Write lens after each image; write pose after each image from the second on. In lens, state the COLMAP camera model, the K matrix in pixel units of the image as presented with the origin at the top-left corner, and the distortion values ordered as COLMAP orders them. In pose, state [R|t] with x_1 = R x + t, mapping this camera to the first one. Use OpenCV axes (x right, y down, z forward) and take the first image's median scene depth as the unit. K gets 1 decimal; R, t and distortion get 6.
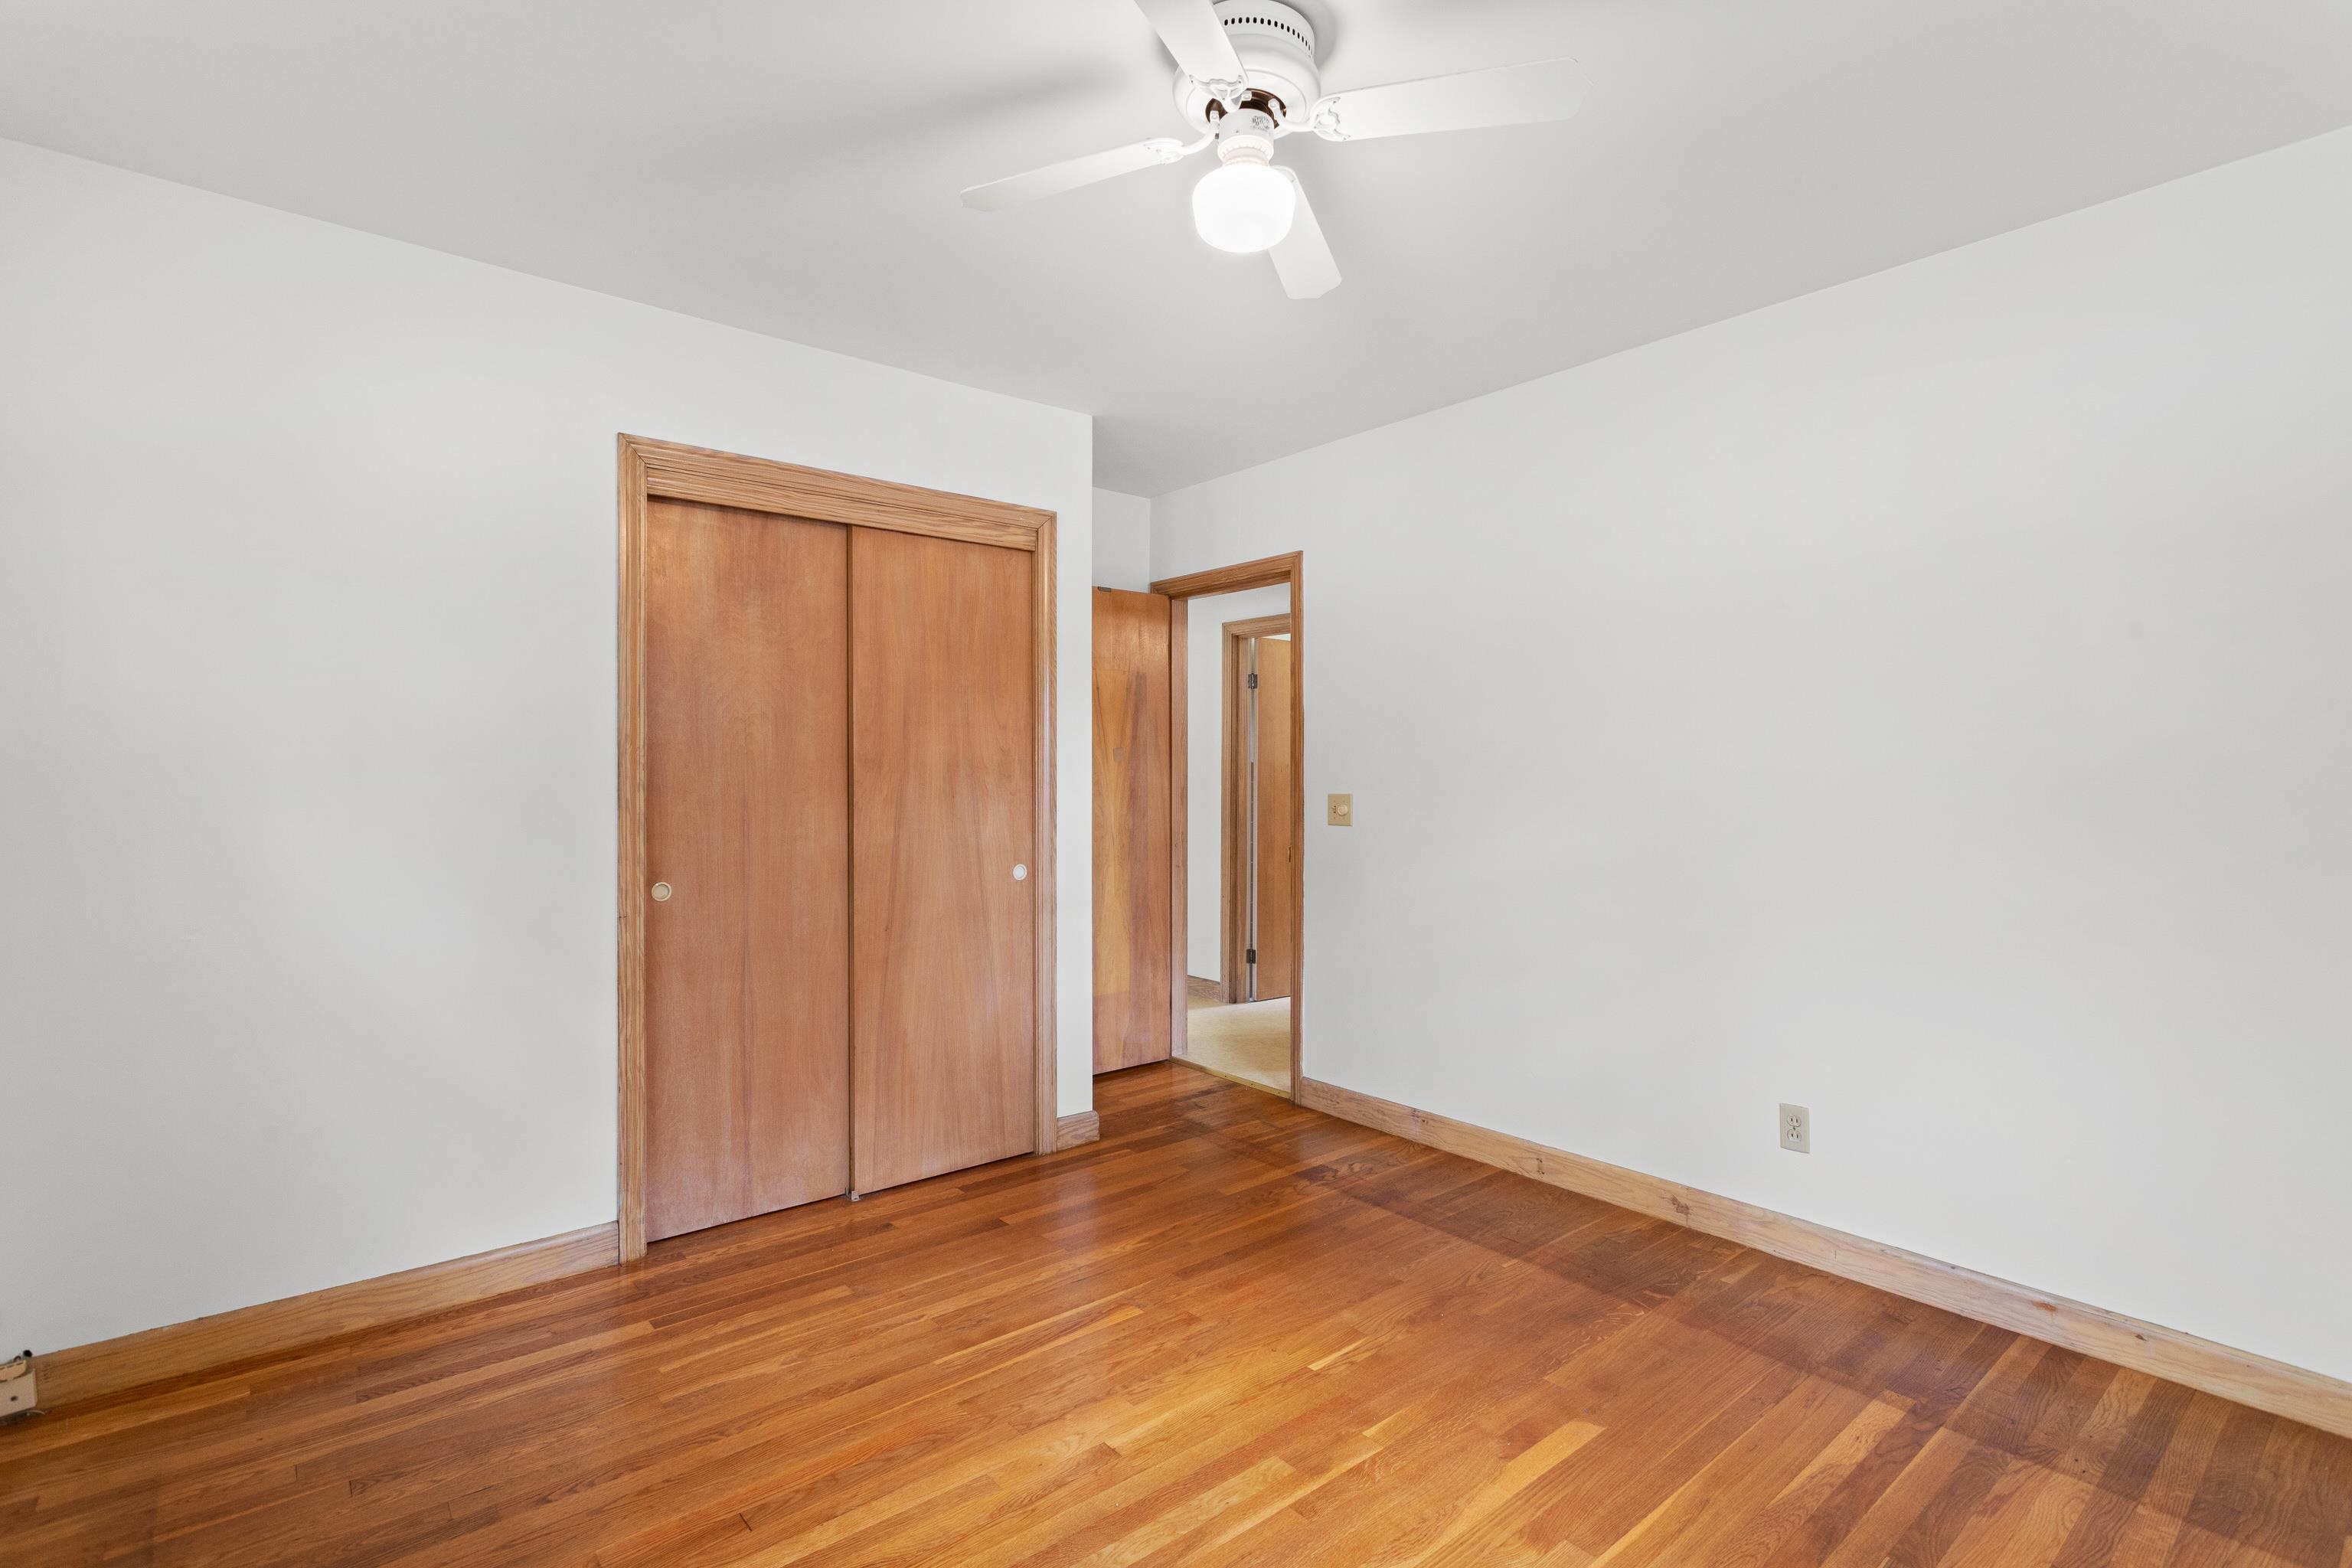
lens RADIAL K [[1113.3, 0, 1176.7], [0, 1113.3, 779.1], [0, 0, 1]] dist [0.002490, 0.000393]
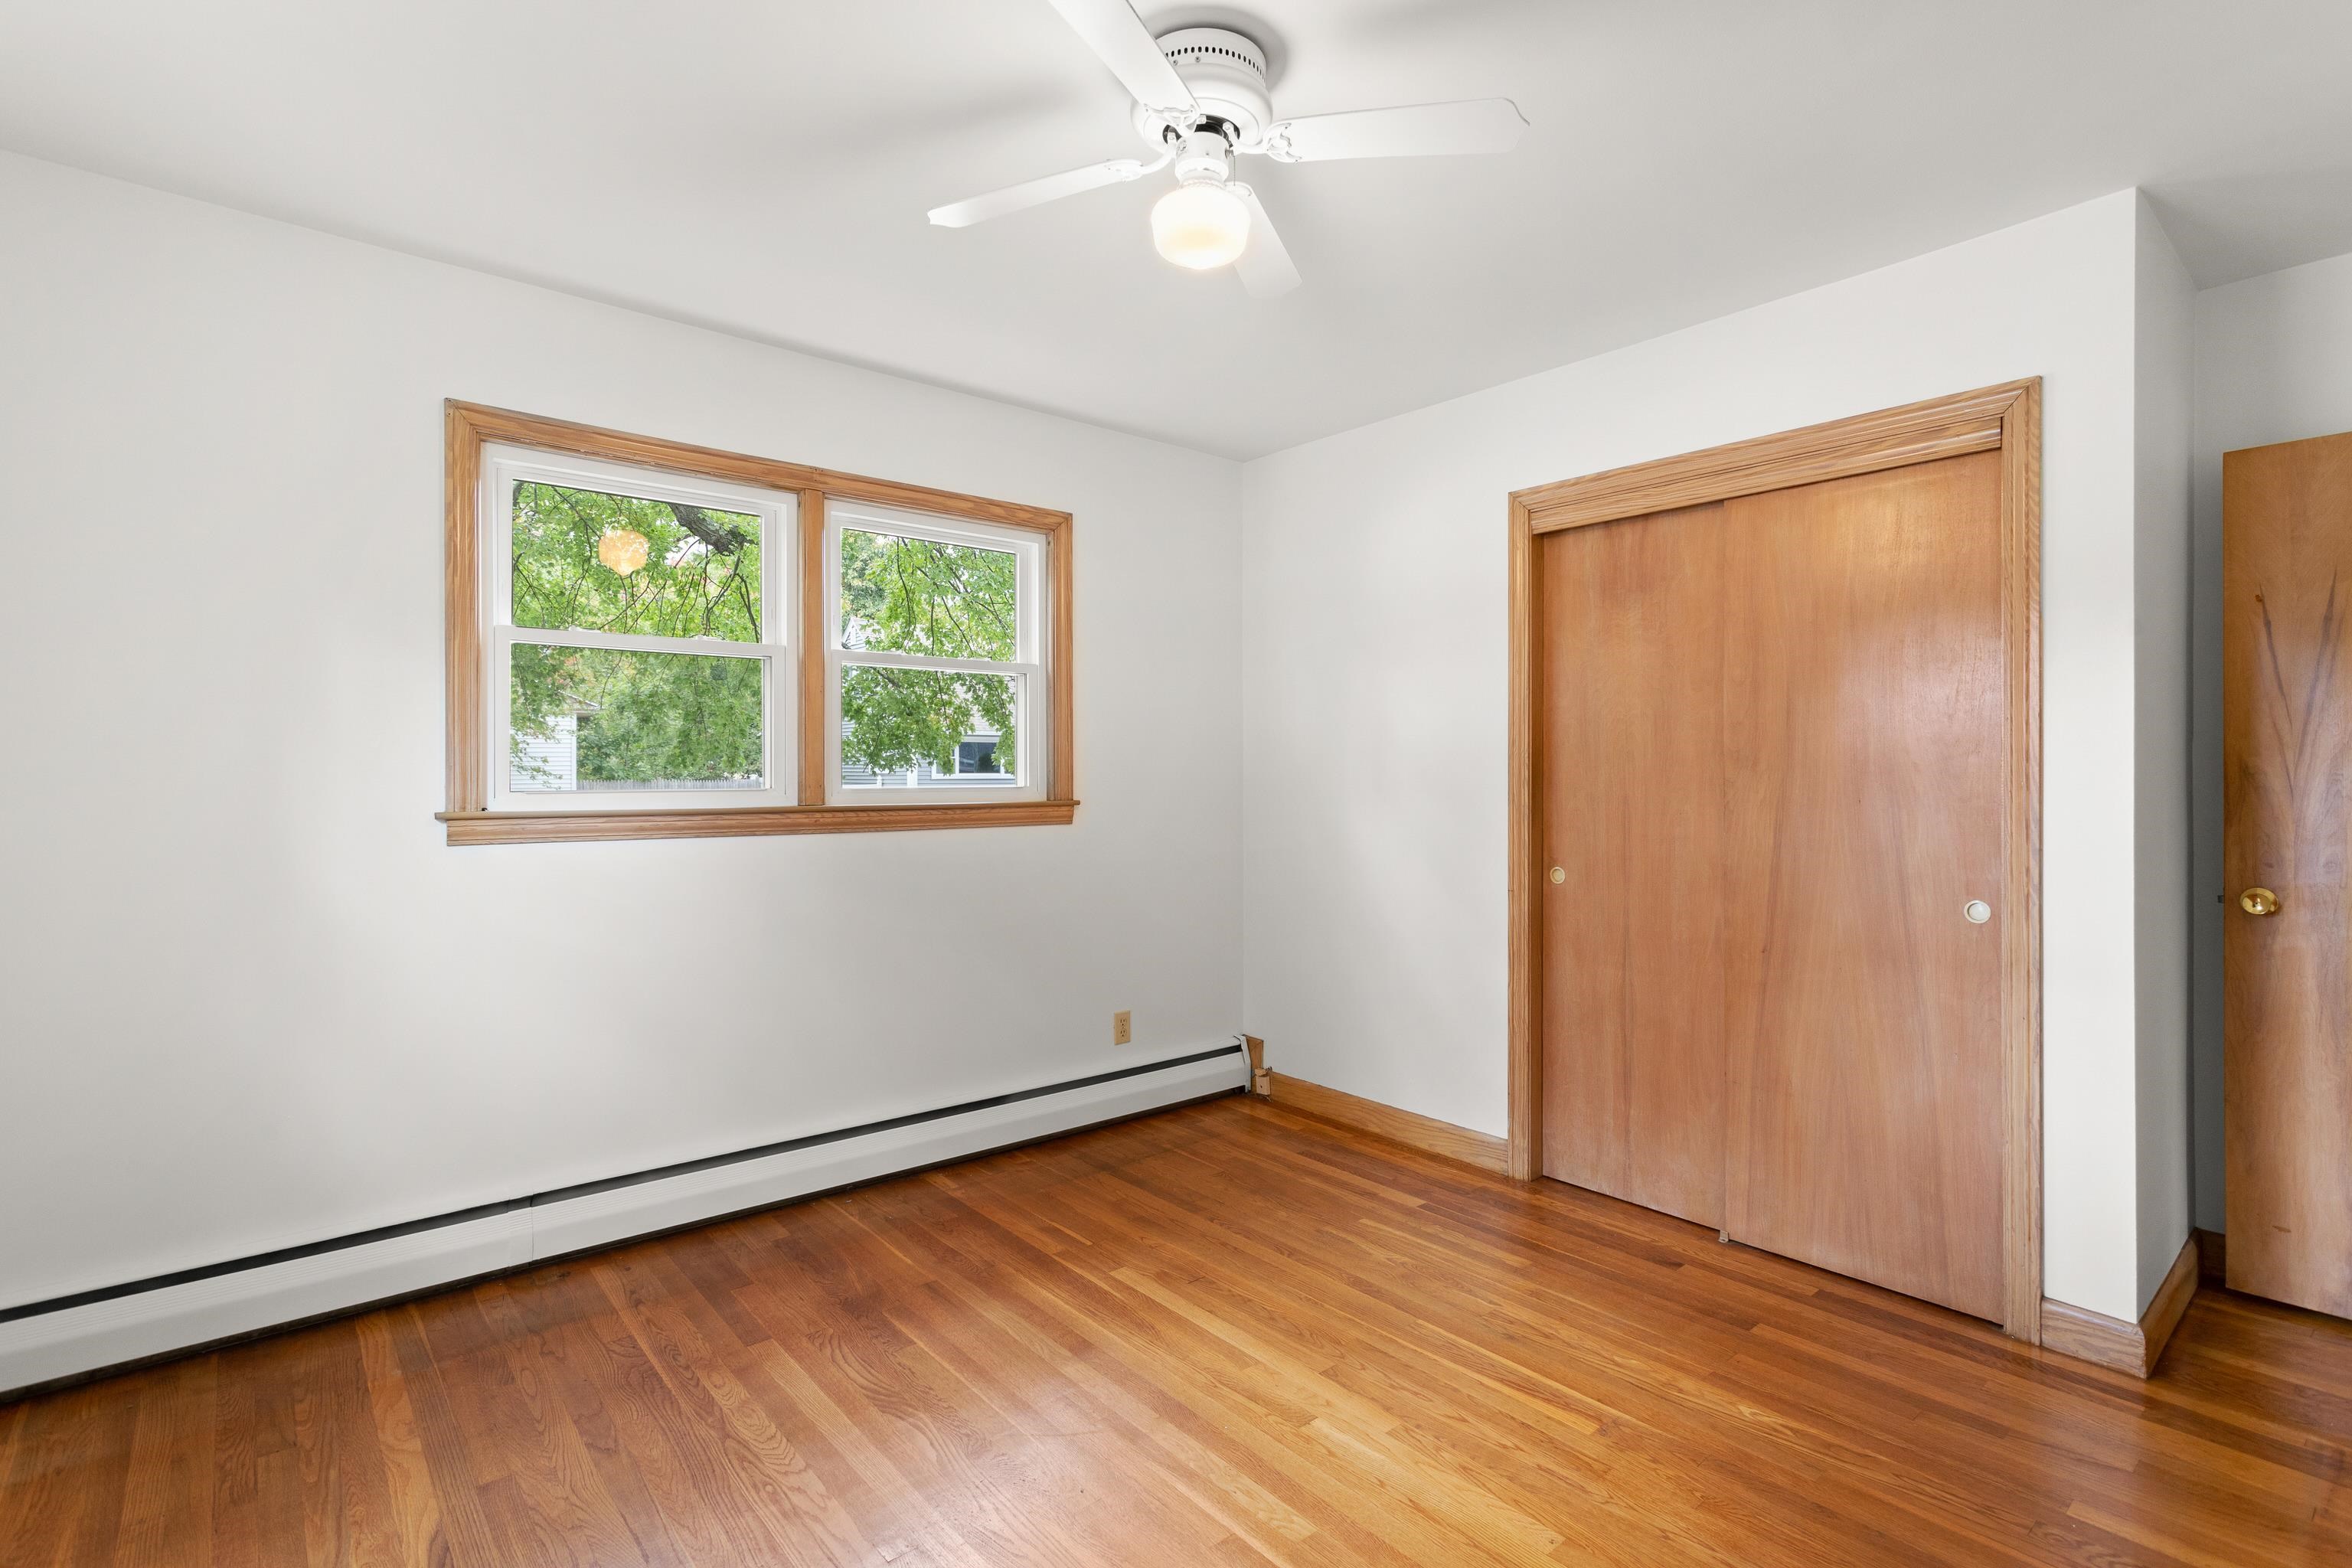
lens RADIAL K [[1109.3, 0, 1180.5], [0, 1109.3, 772.0], [0, 0, 1]] dist [0.004090, 0.000600]
pose [[0.010677, -0.002258, -0.999940, 0.702227], [-0.004843, 0.999986, -0.002310, -0.000955], [0.999931, 0.004867, 0.010666, 0.623747]]
